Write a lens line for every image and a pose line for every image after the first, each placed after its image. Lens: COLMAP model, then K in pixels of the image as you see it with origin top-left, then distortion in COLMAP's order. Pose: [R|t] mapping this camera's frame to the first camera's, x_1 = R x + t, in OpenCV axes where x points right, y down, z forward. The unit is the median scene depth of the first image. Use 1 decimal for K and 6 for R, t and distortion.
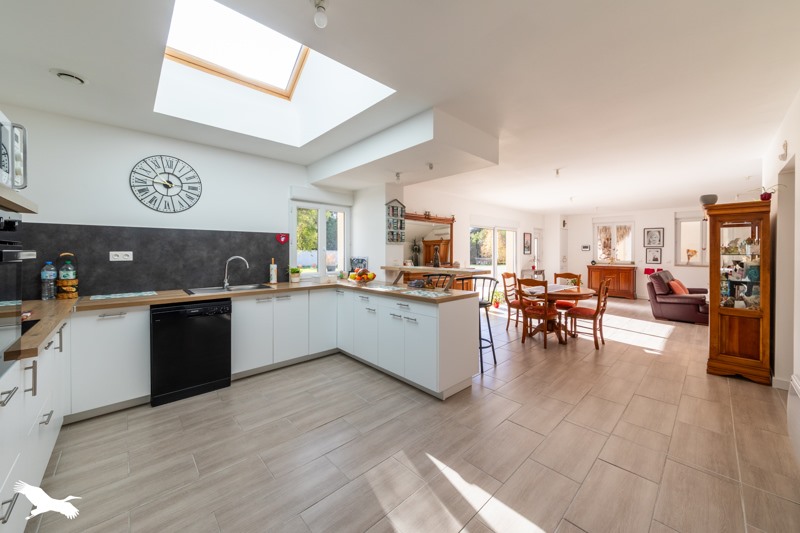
lens RADIAL K [[295.8, 0, 400.9], [0, 295.8, 254.3], [0, 0, 1]] dist [-0.000794, -0.000098]
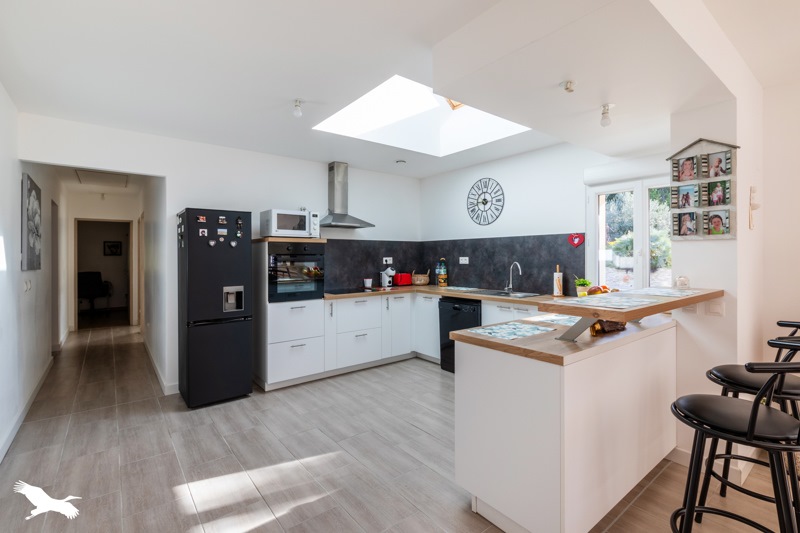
lens RADIAL K [[373.5, 0, 400.8], [0, 373.5, 260.4], [0, 0, 1]] dist [0.000200, 0.000080]
pose [[-0.082799, 0.007834, -0.996535, 0.752445], [-0.007959, 0.999932, 0.008522, -0.006177], [0.996534, 0.008637, -0.082731, 0.772008]]
